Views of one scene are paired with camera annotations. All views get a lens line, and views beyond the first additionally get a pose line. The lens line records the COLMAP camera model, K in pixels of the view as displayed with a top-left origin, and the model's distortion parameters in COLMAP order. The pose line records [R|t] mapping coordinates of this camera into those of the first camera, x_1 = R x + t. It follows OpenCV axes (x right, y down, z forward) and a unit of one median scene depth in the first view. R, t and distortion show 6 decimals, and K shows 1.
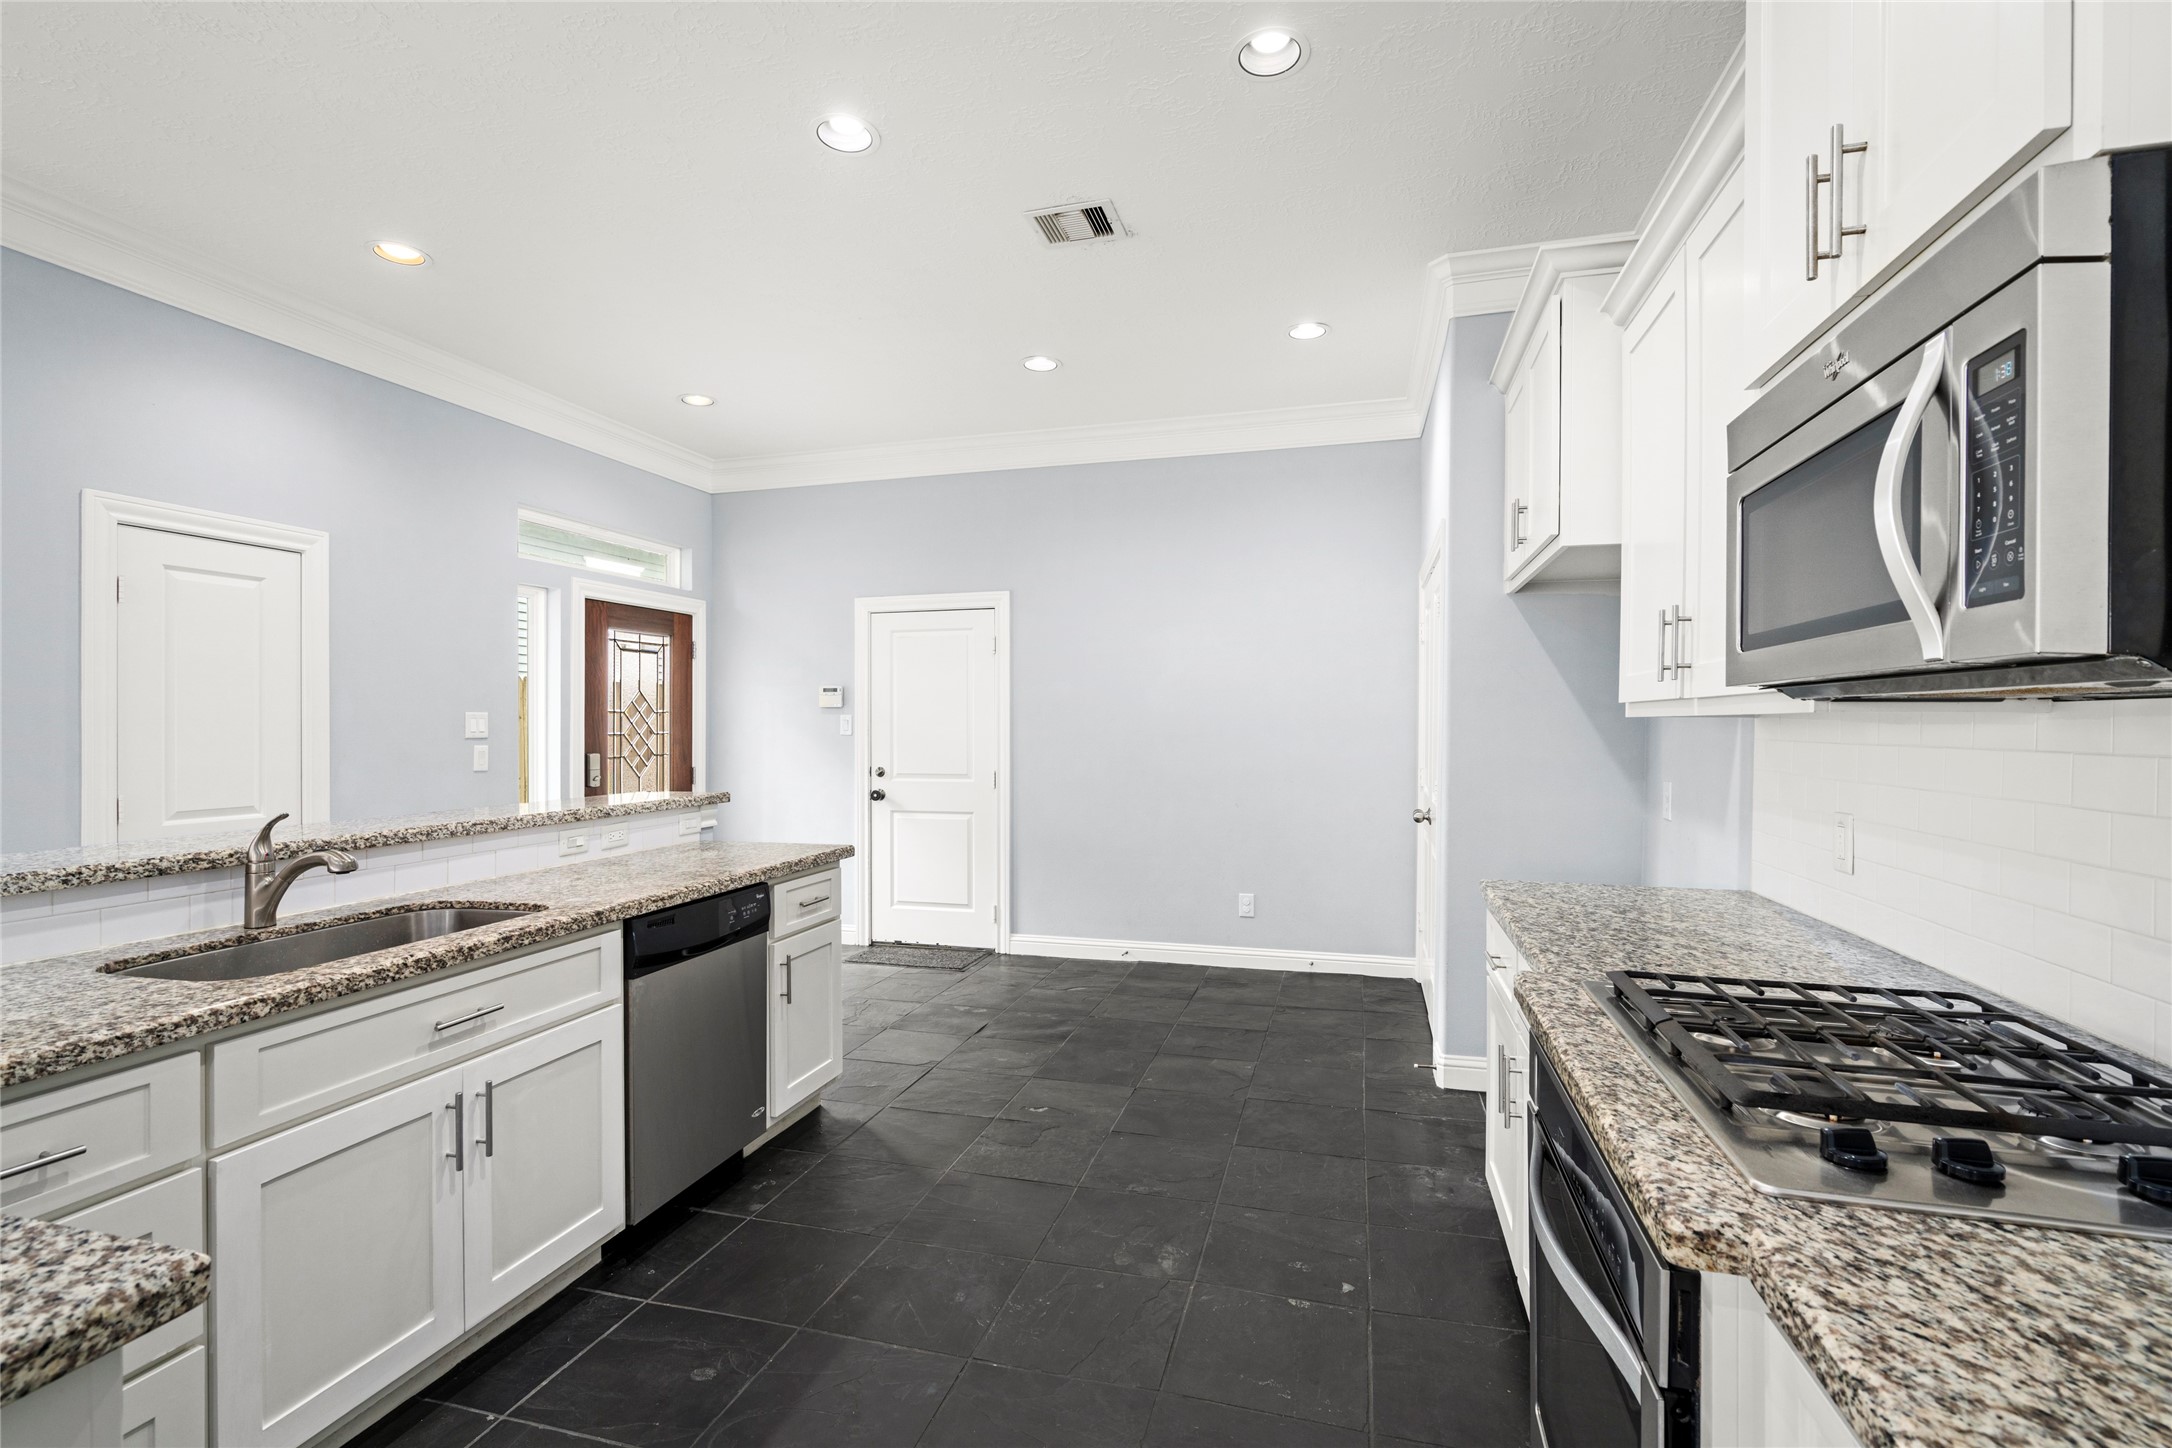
lens RADIAL K [[1004.3, 0, 1086.0], [0, 1004.3, 724.0], [0, 0, 1]] dist [0.000617, 0.000146]
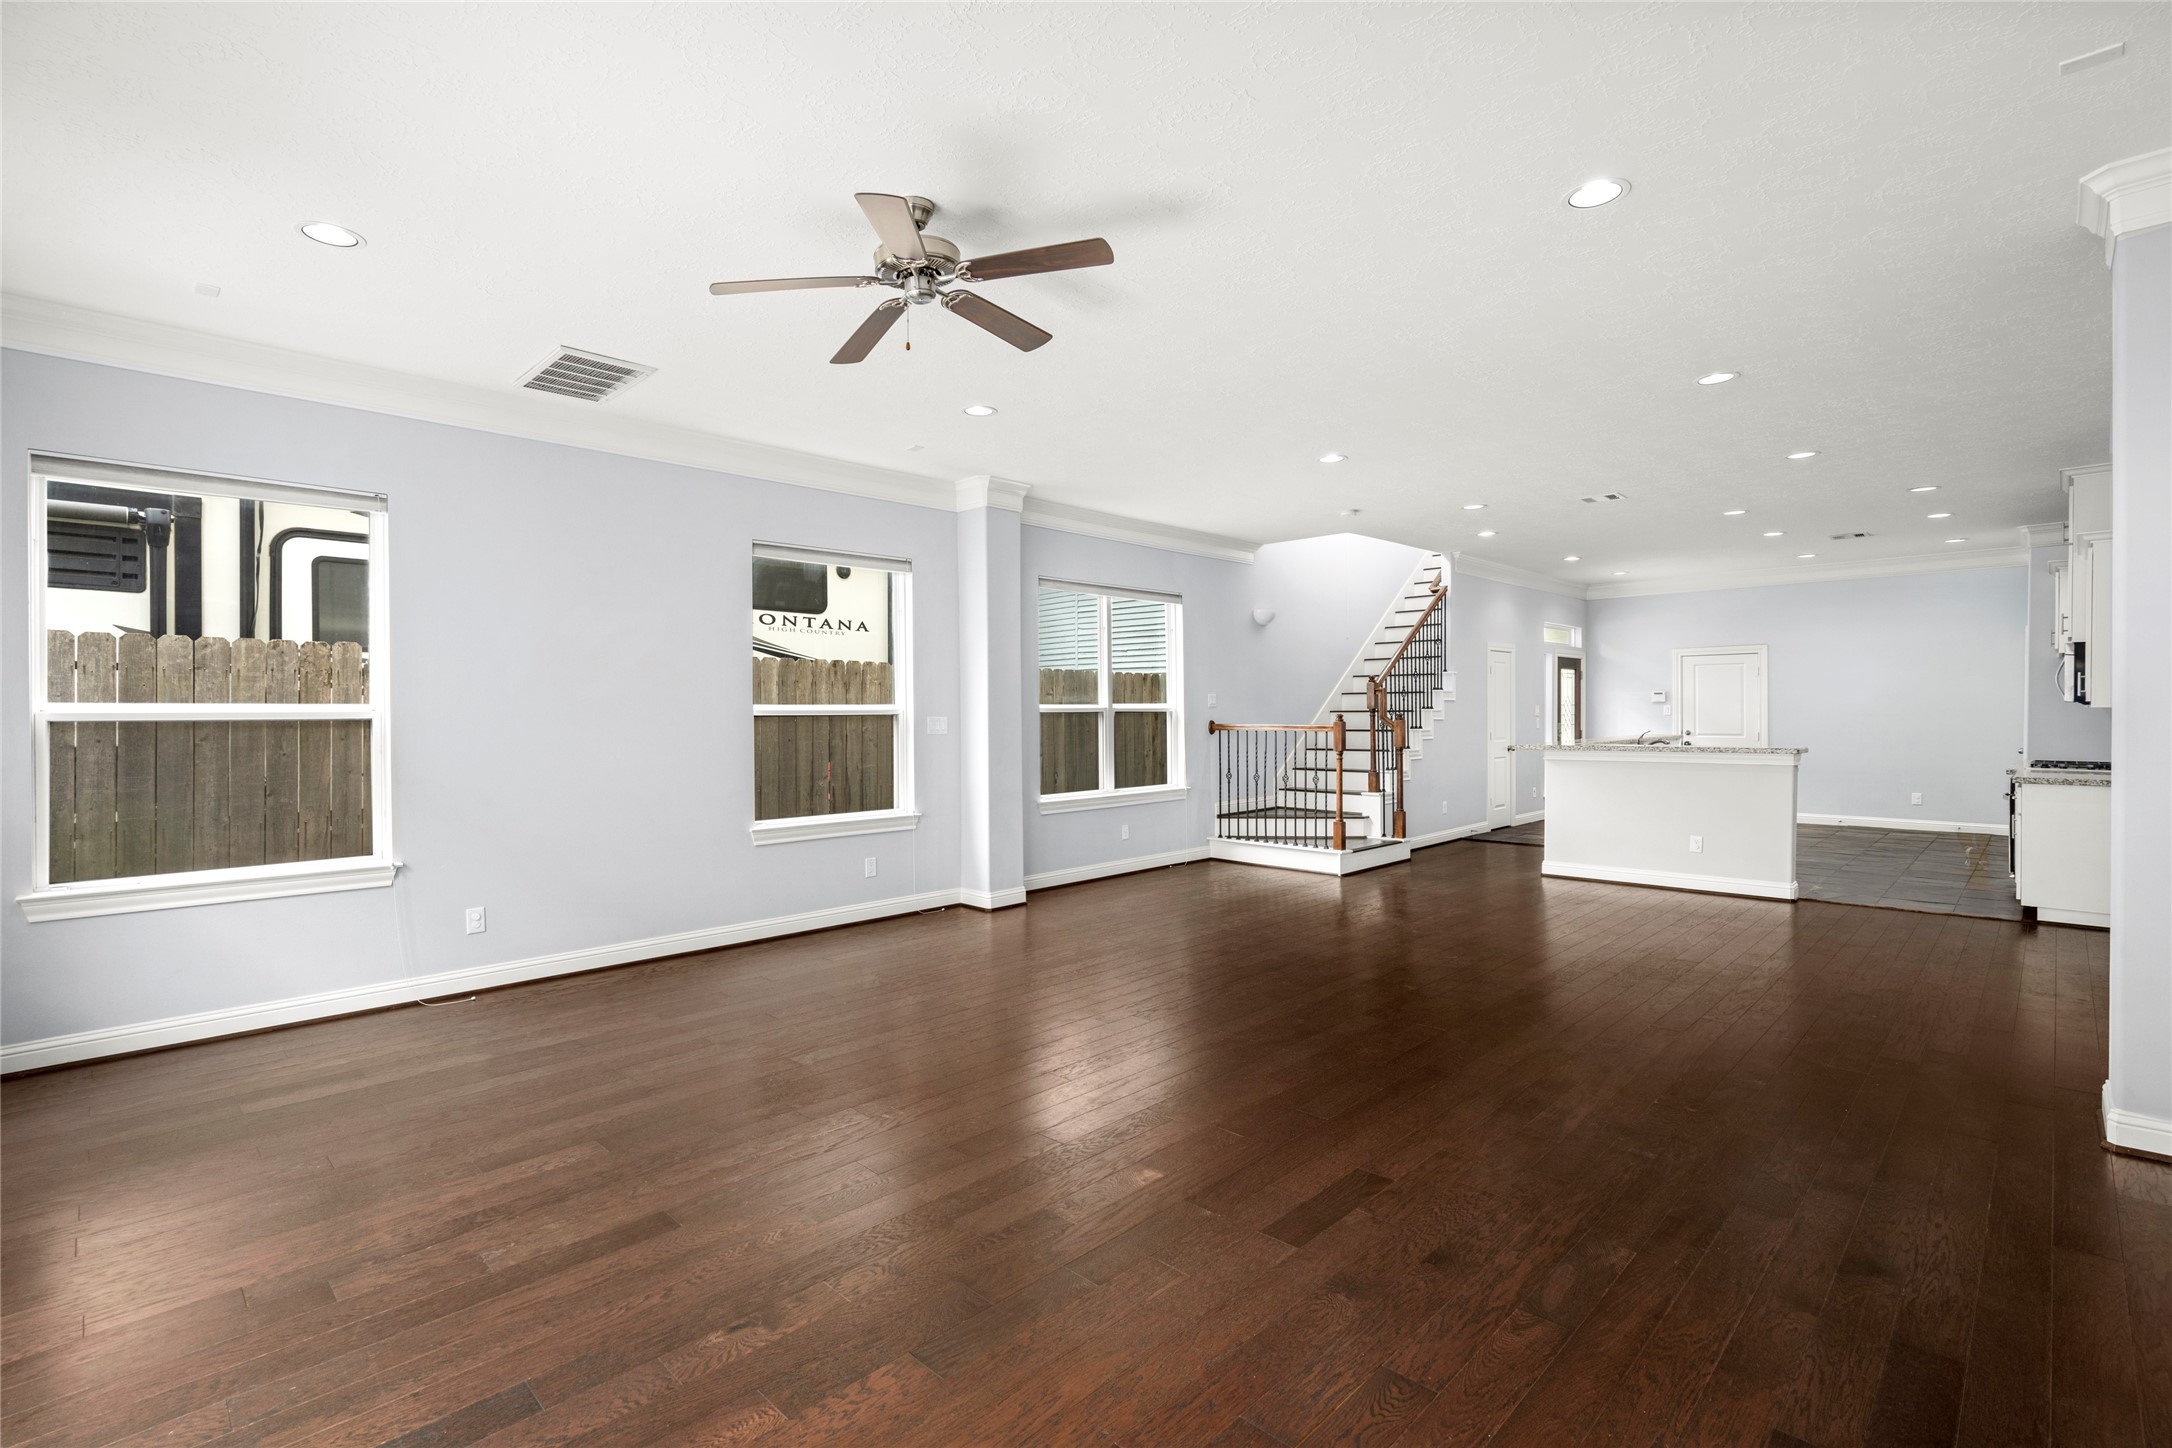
lens RADIAL K [[1004.3, 0, 1086.0], [0, 1004.3, 724.0], [0, 0, 1]] dist [0.000617, 0.000146]
pose [[0.873765, 0.003838, -0.486333, -0.422676], [0.003027, 0.999907, 0.013329, -0.002966], [0.486339, -0.013119, 0.873672, -2.096734]]
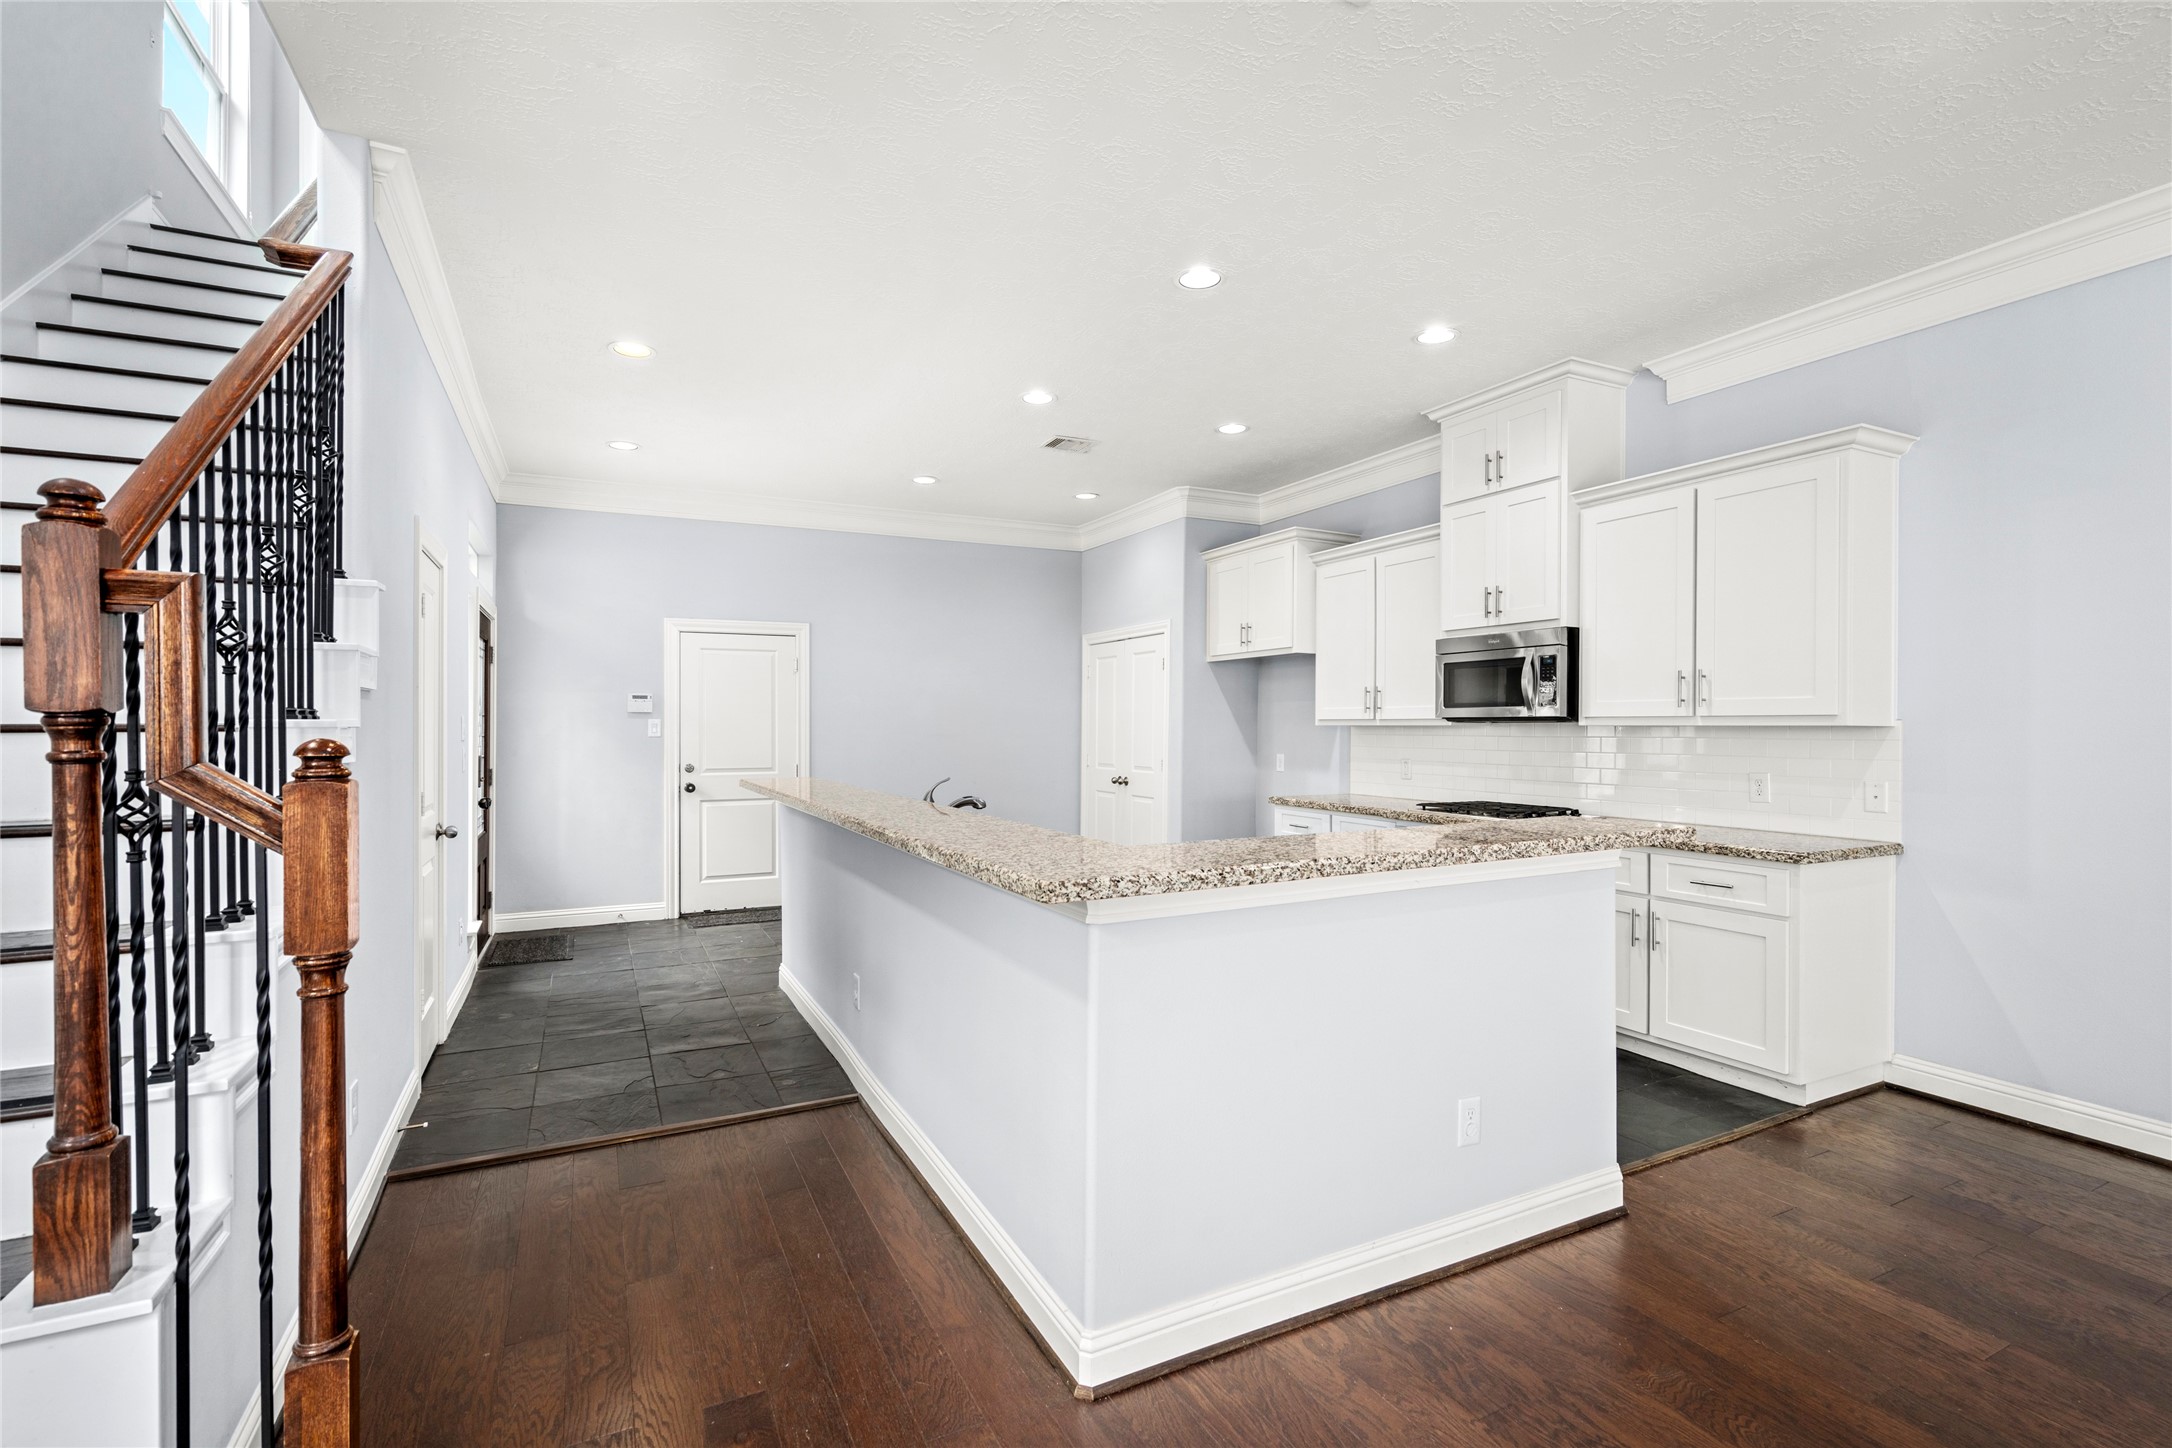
lens RADIAL K [[968.2, 0, 1086.0], [0, 968.2, 724.0], [0, 0, 1]] dist [0.000260, 0.000002]
pose [[0.740051, 0.004591, 0.672535, -0.934929], [-0.003329, 0.999989, -0.003163, -0.002520], [-0.672543, 0.000102, 0.740058, -0.219120]]
